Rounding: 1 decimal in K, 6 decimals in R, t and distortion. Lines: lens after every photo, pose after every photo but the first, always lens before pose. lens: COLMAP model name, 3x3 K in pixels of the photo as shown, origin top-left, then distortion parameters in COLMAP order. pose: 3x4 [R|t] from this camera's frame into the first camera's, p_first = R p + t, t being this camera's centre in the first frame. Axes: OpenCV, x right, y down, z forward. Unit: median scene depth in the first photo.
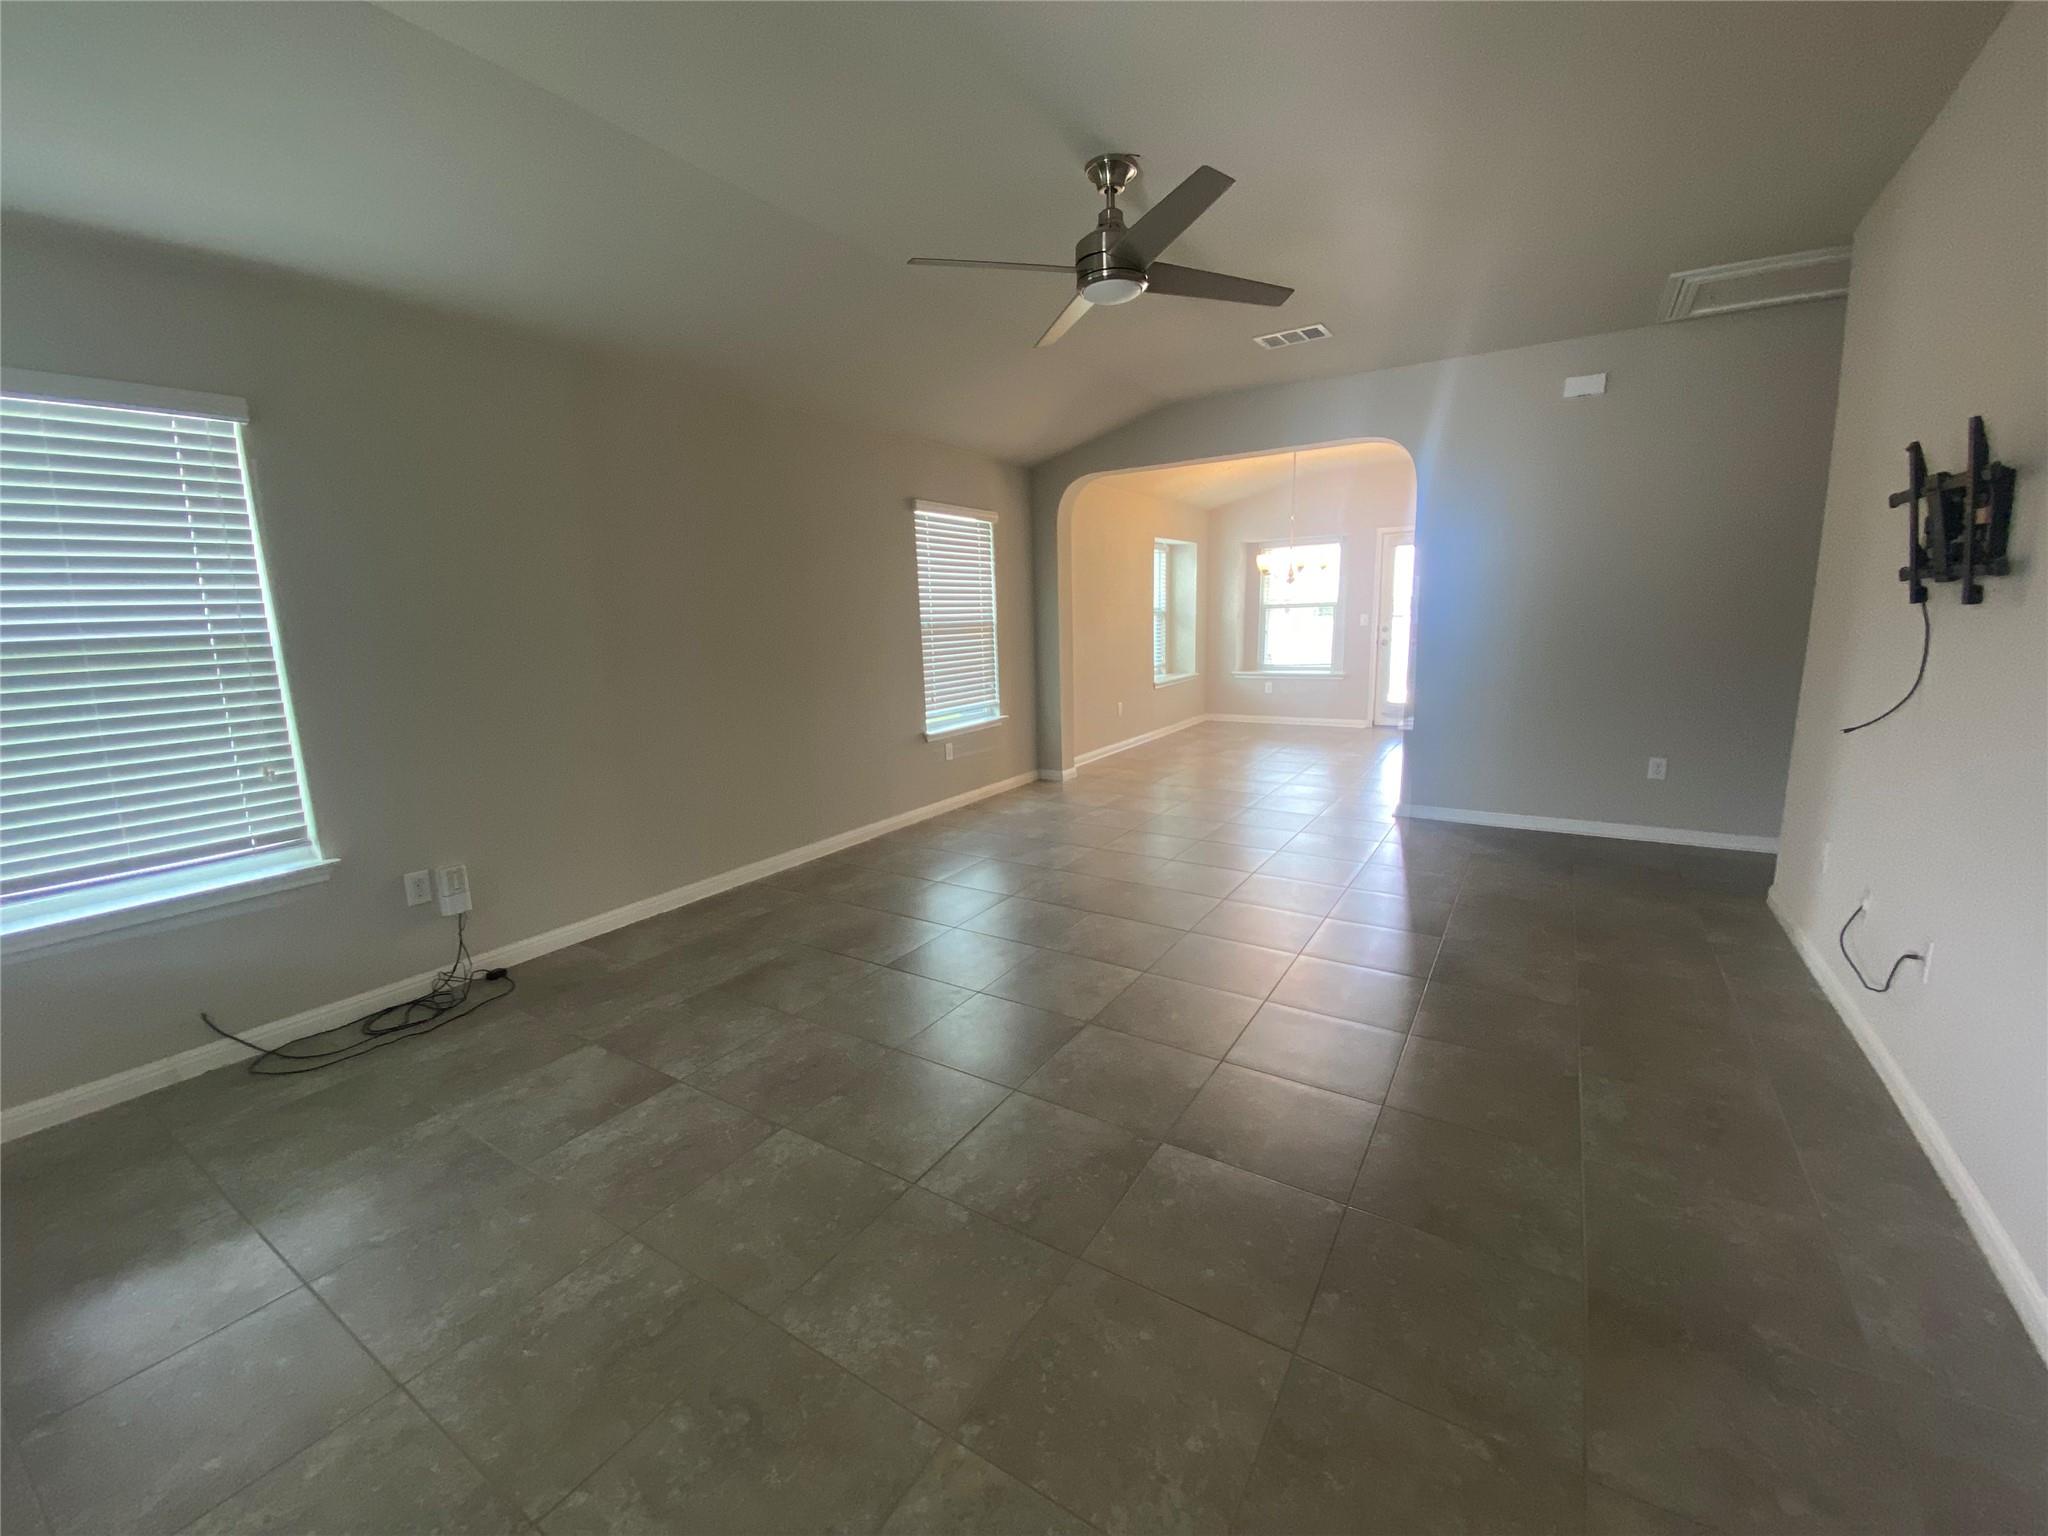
lens RADIAL K [[835.5, 0, 1025.7], [0, 835.5, 748.8], [0, 0, 1]] dist [-0.003625, -0.007162]
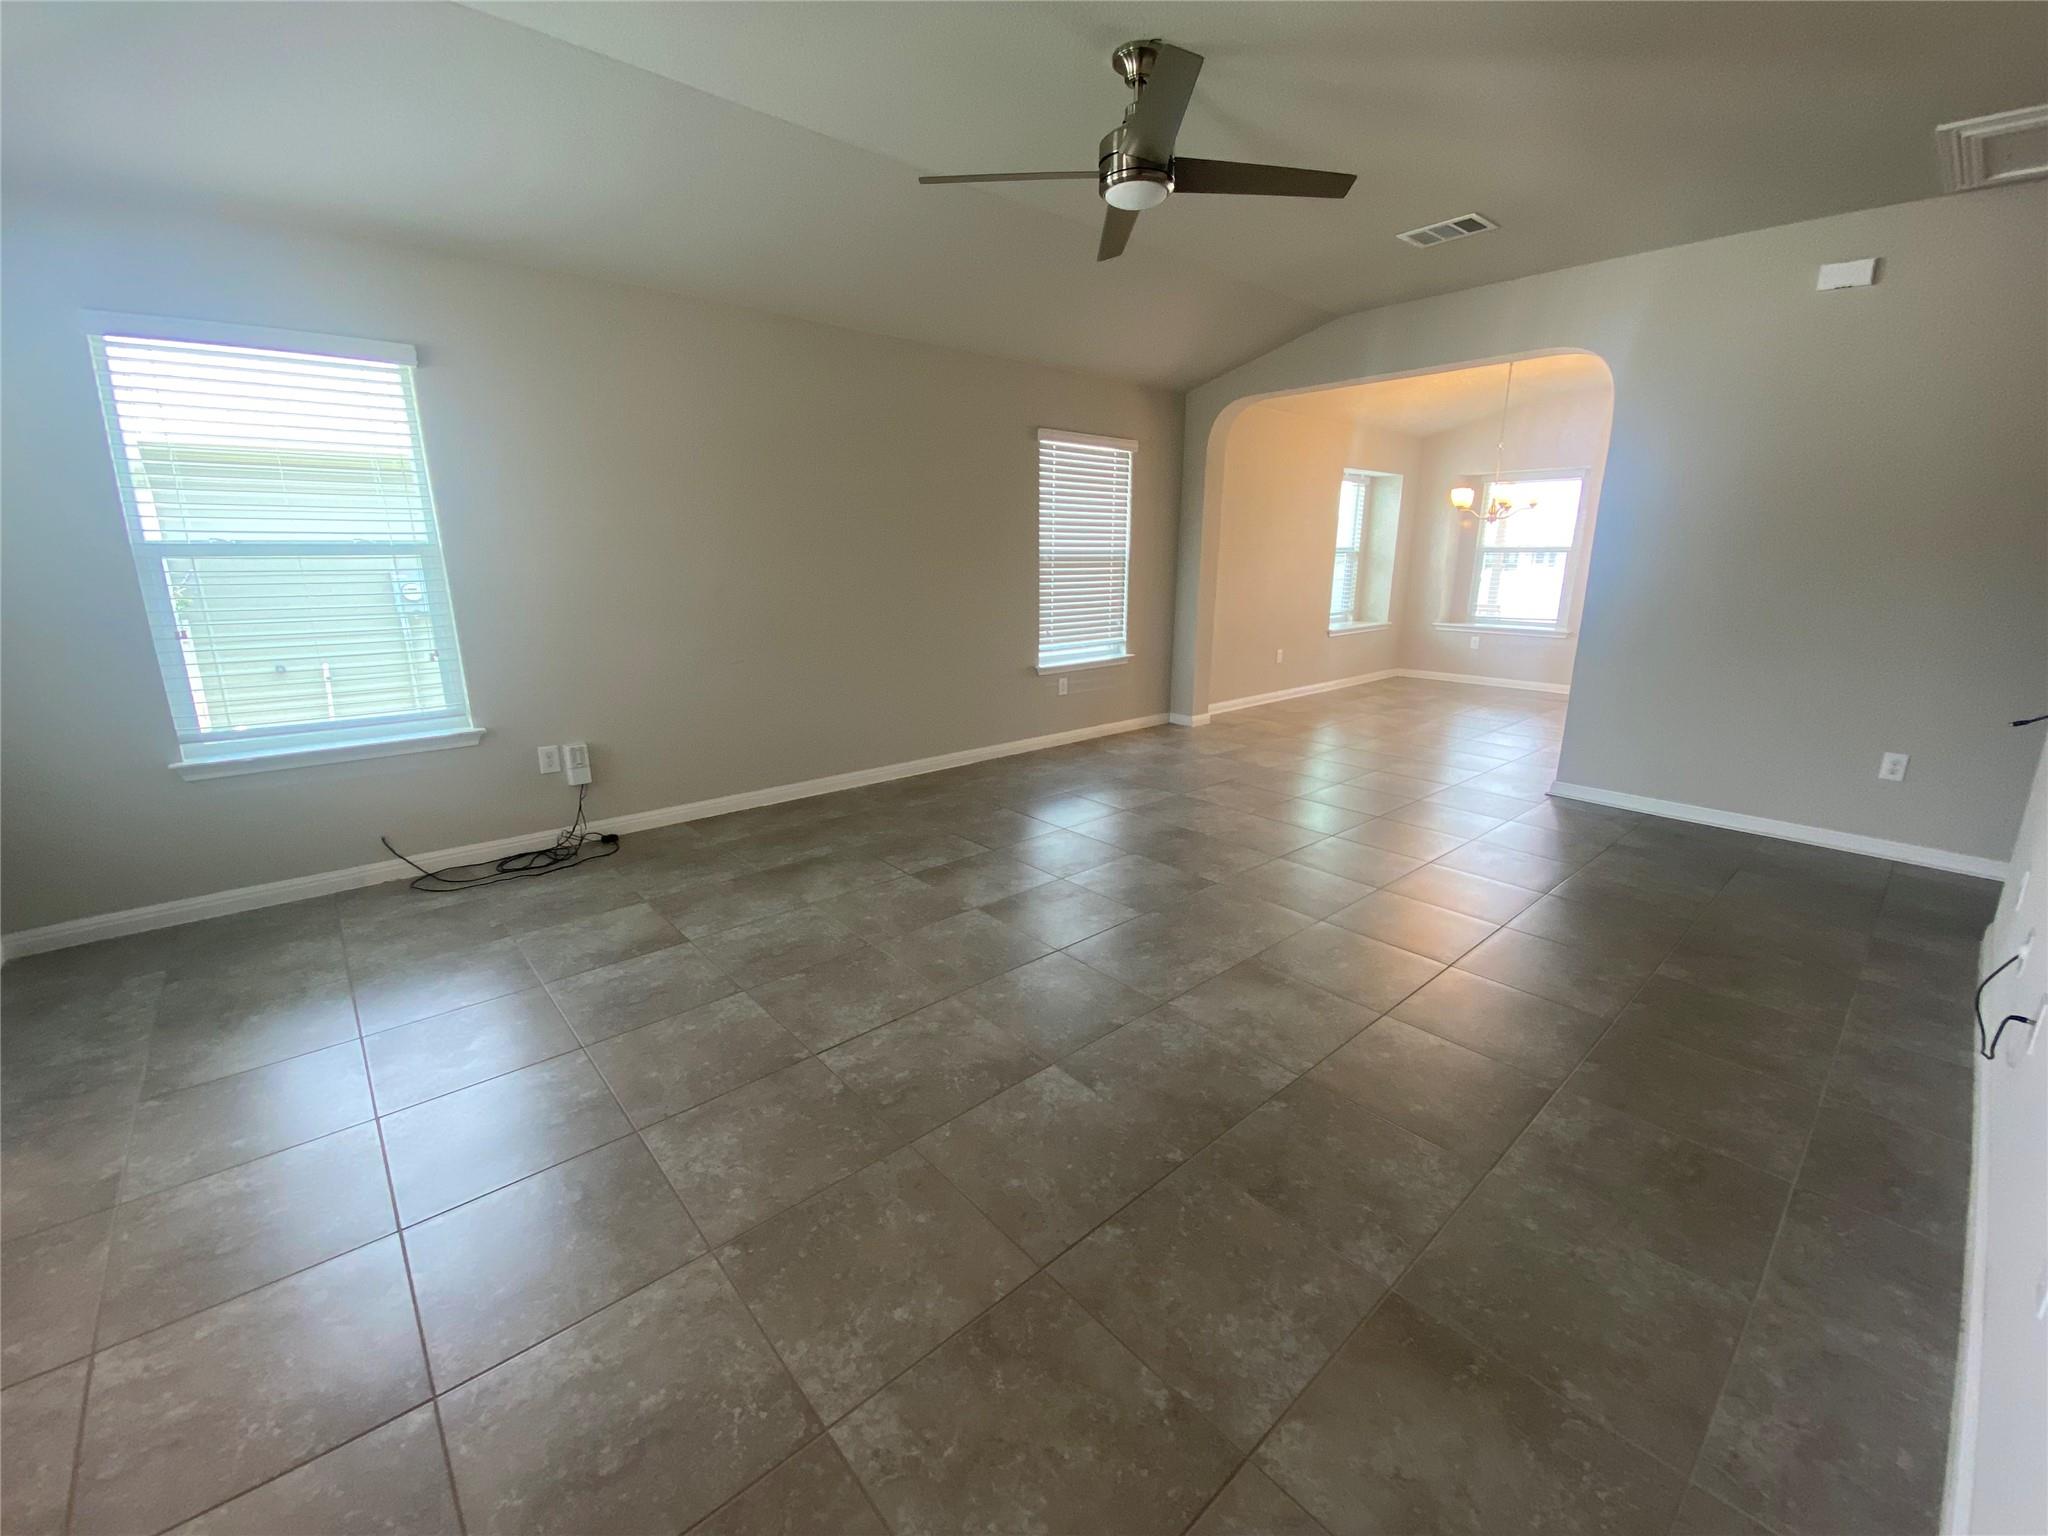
lens RADIAL K [[835.5, 0, 1002.8], [0, 835.5, 748.2], [0, 0, 1]] dist [-0.003625, -0.007162]
pose [[0.958441, 0.090720, -0.270483, 0.178412], [-0.071352, 0.994188, 0.080619, 0.004426], [0.276224, -0.057969, 0.959343, 0.014554]]
